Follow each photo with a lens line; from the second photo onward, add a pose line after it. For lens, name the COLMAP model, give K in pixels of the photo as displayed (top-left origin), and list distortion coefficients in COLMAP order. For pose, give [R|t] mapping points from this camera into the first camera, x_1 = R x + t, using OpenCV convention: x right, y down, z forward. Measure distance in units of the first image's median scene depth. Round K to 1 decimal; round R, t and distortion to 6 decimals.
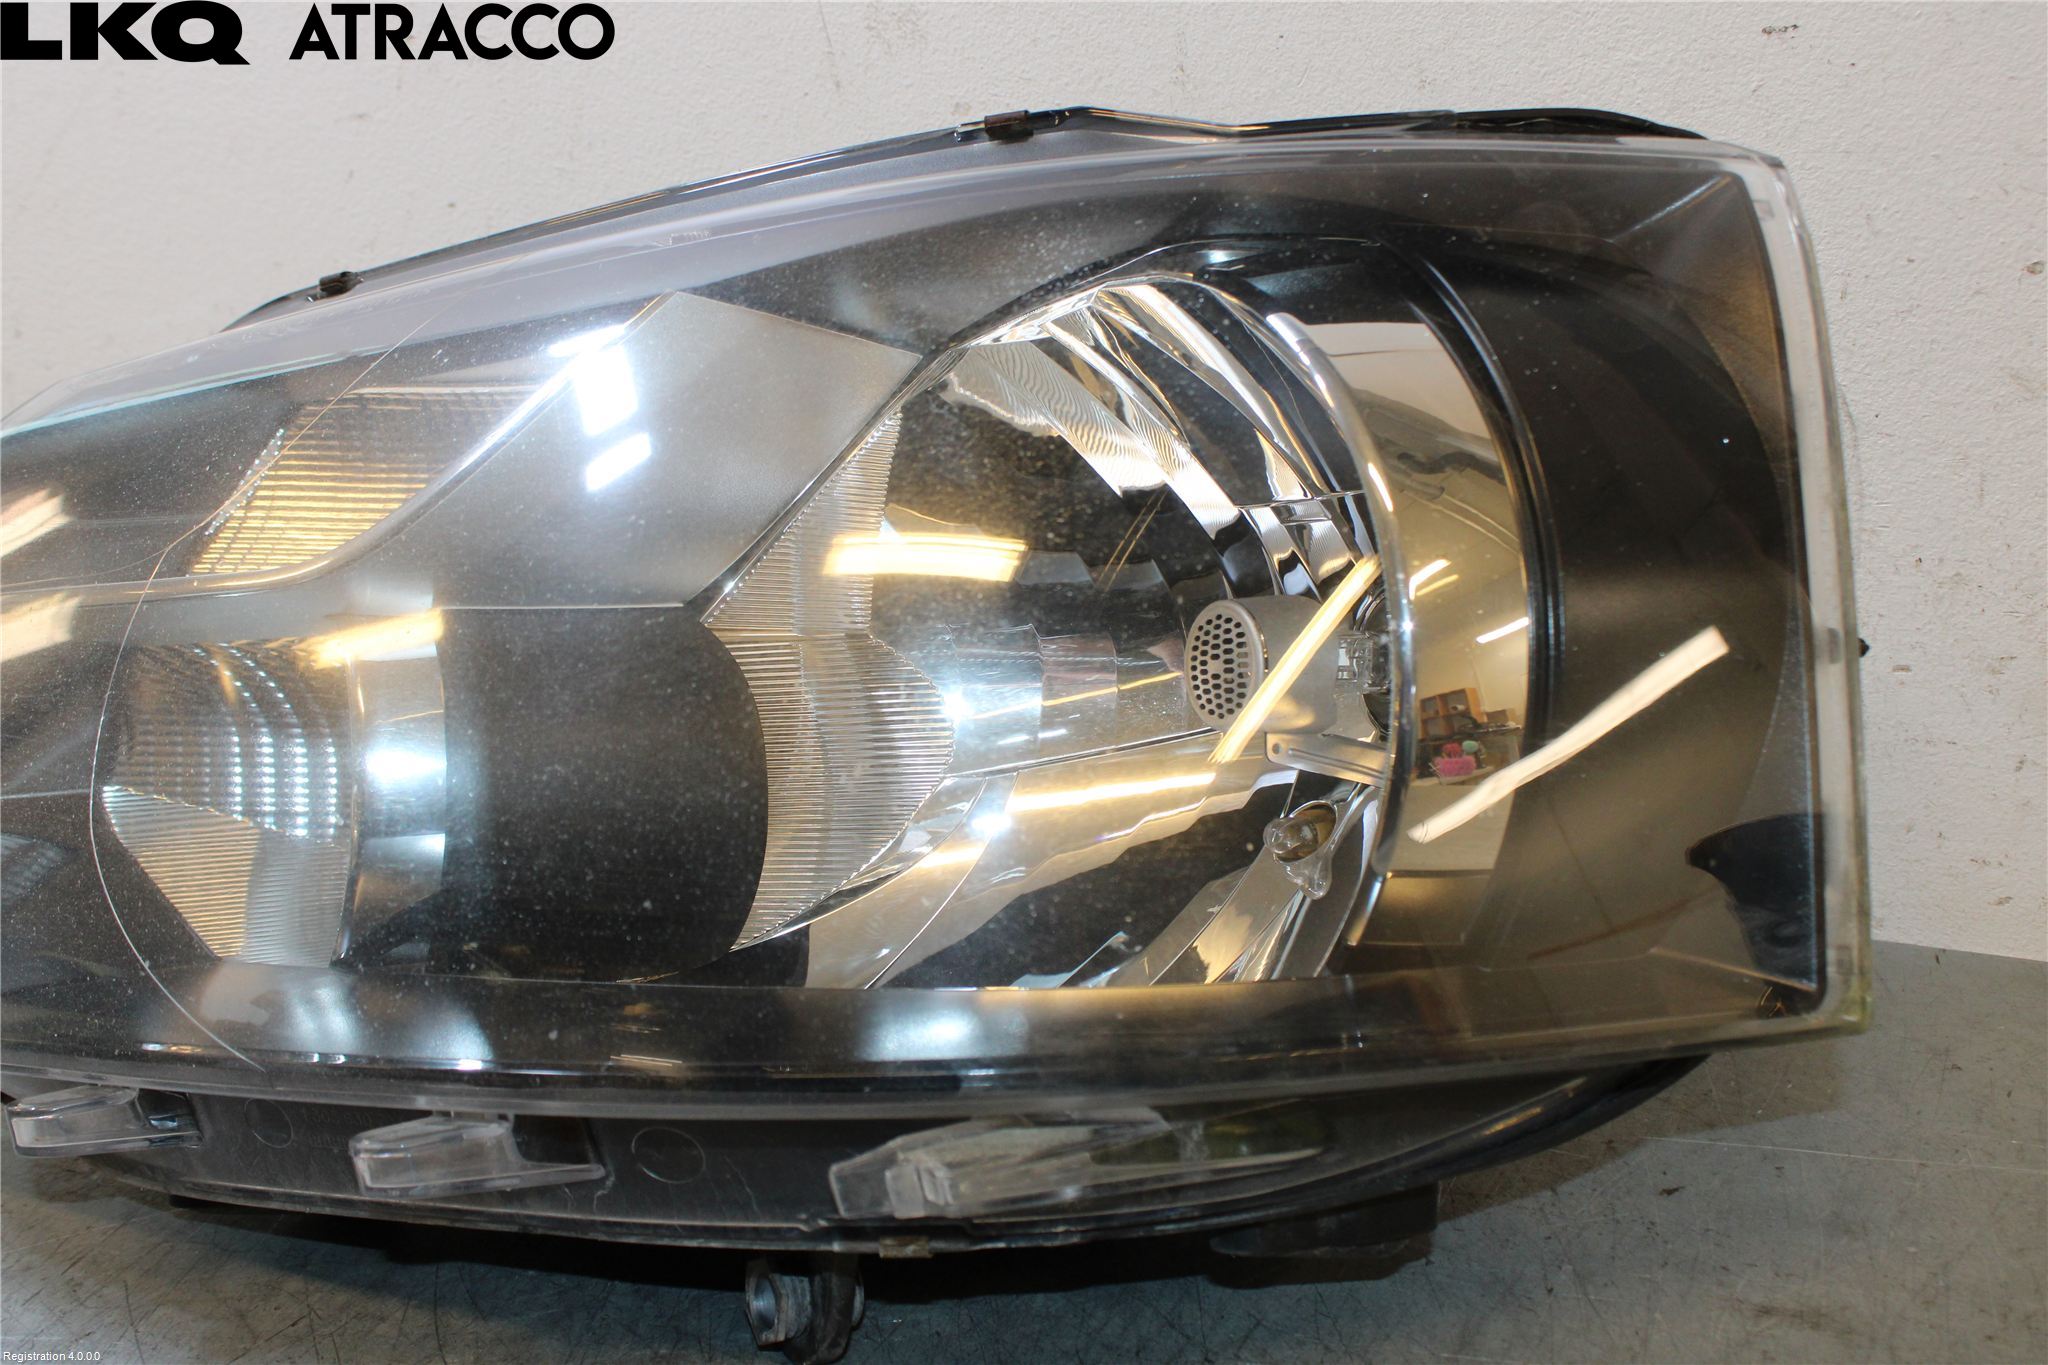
lens RADIAL K [[2328.1, 0, 1024.0], [0, 2328.1, 682.5], [0, 0, 1]] dist [-0.121131, 0.187553]
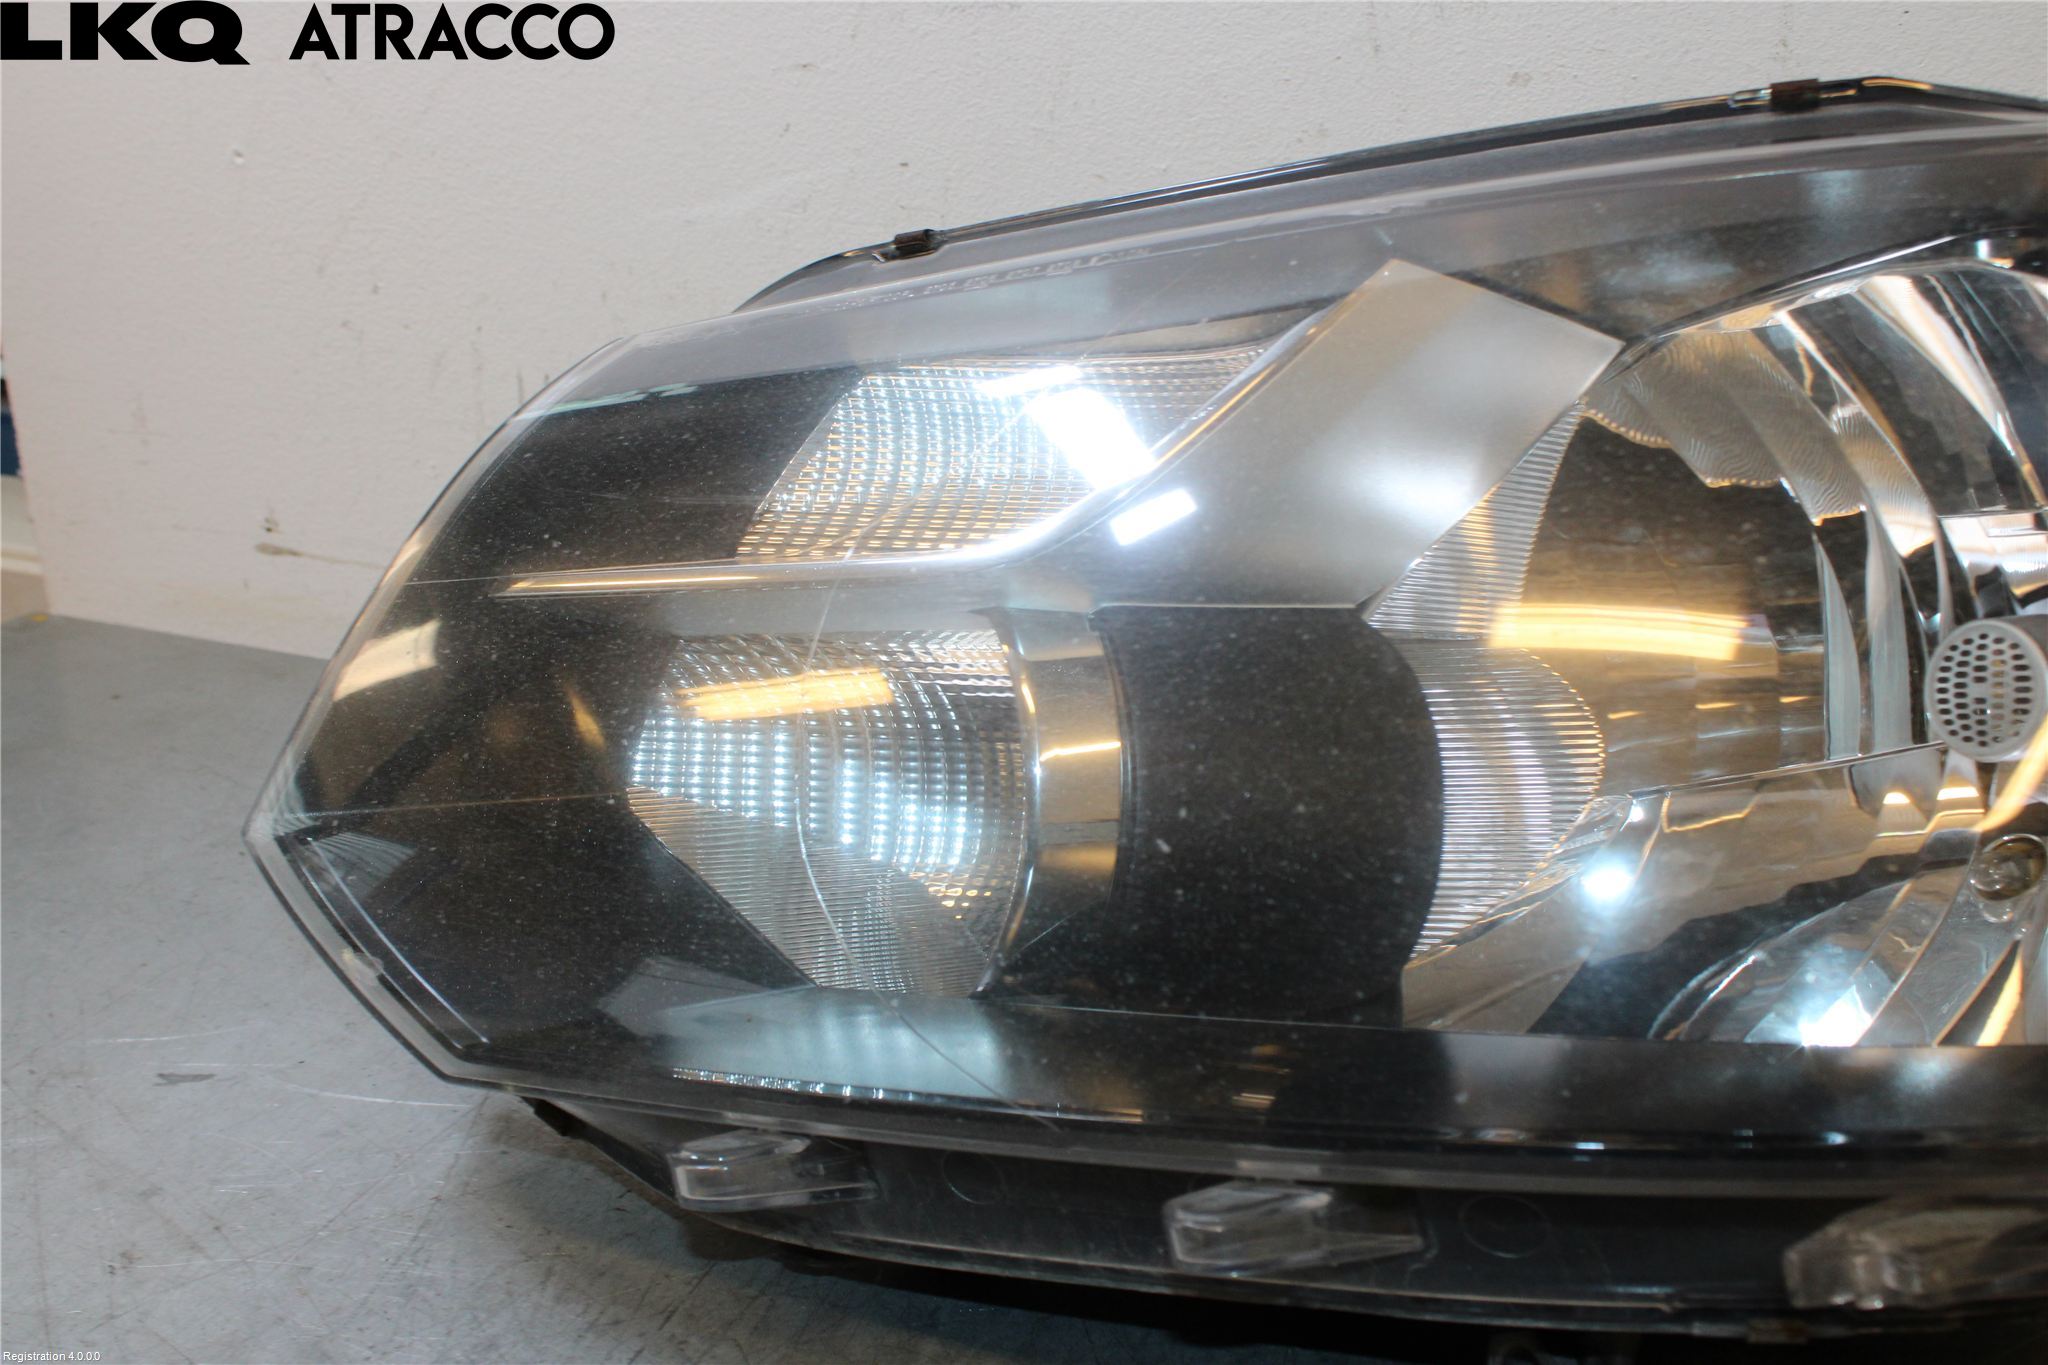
lens RADIAL K [[2294.1, 0, 1024.0], [0, 2294.1, 682.5], [0, 0, 1]] dist [-0.078794, 0.033342]
pose [[0.999596, 0.024095, 0.015095, -0.305593], [-0.024196, 0.999686, 0.006566, -0.006440], [-0.014932, -0.006928, 0.999865, 0.103680]]
